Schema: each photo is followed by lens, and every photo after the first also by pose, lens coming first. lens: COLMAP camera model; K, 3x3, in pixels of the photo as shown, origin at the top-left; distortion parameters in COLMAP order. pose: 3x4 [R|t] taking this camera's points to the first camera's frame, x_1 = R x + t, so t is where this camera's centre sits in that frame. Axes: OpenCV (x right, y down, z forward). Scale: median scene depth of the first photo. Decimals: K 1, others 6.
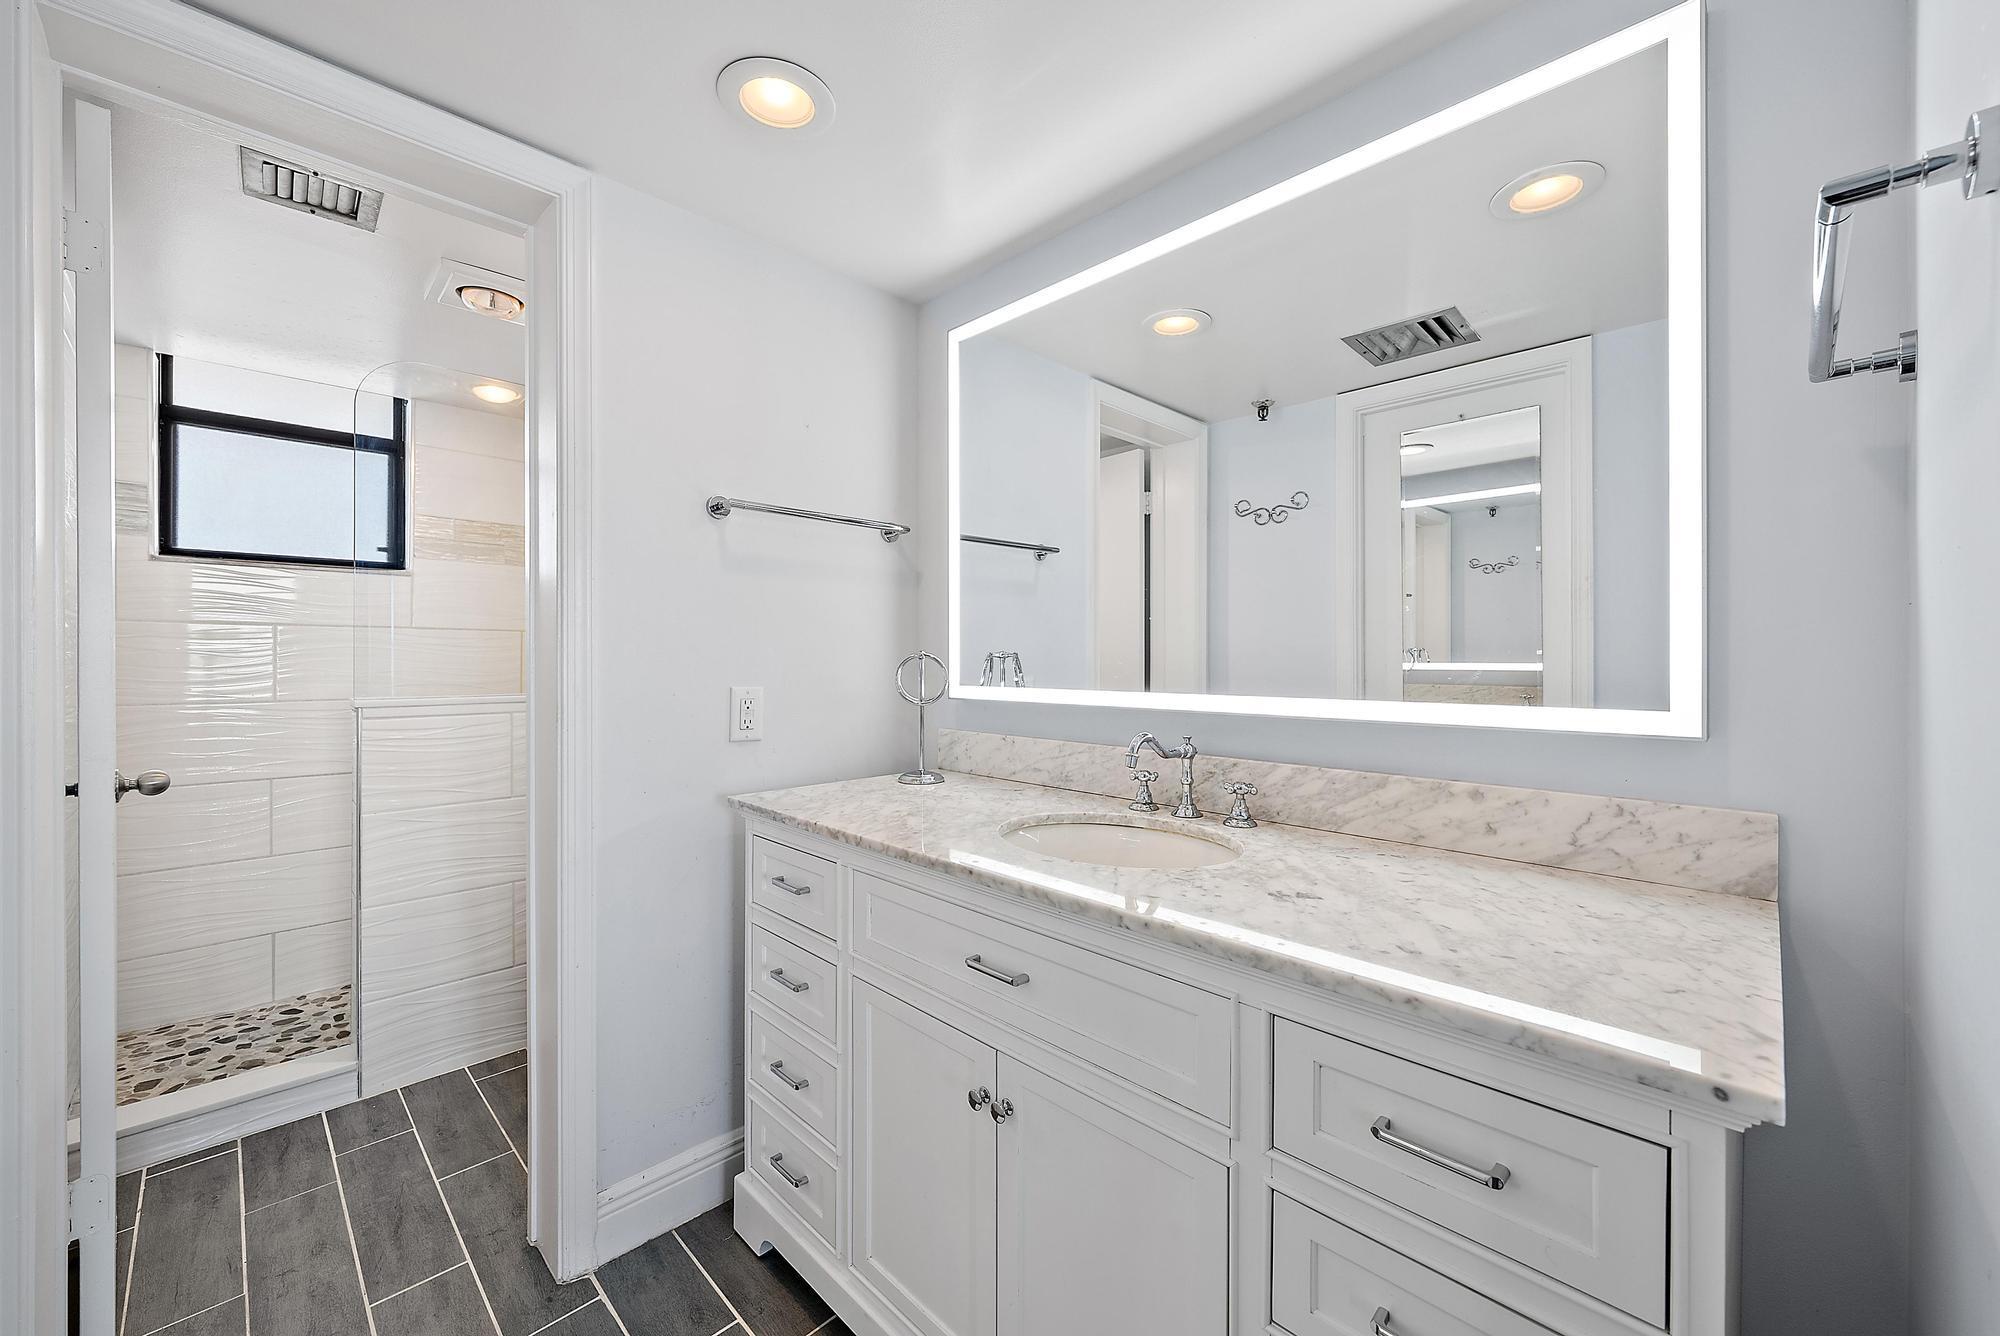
lens RADIAL K [[780.0, 0, 1034.8], [0, 780.0, 663.3], [0, 0, 1]] dist [-0.001071, -0.001504]
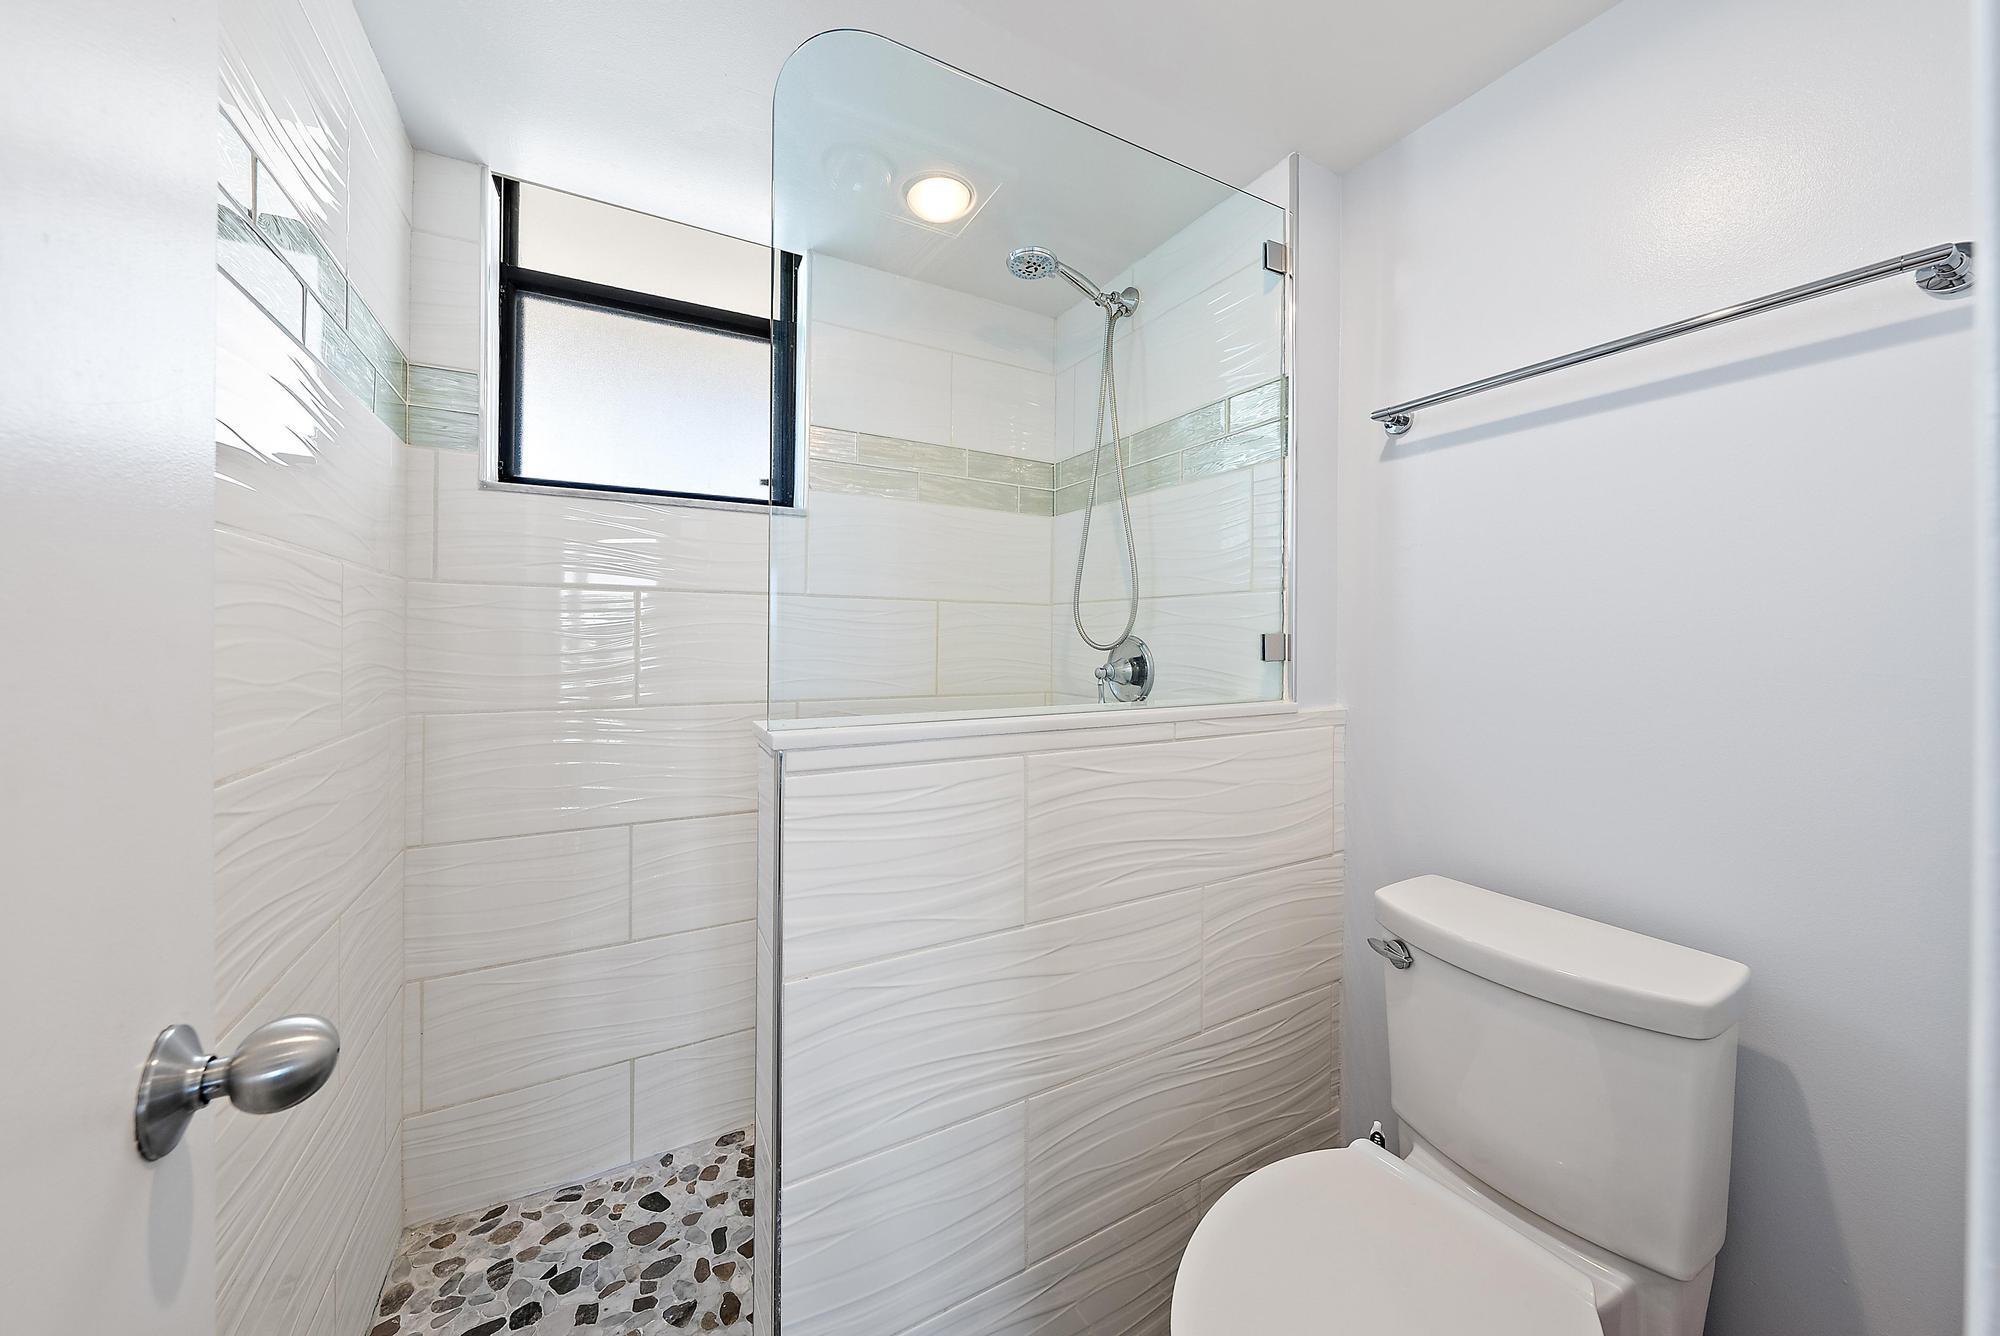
lens RADIAL K [[694.0, 0, 1002.4], [0, 694.0, 645.8], [0, 0, 1]] dist [-0.007011, 0.000042]
pose [[0.957093, 0.005560, -0.289727, -0.522022], [-0.006329, 0.999978, -0.001719, -0.002790], [0.289711, 0.003479, 0.957108, 0.540616]]
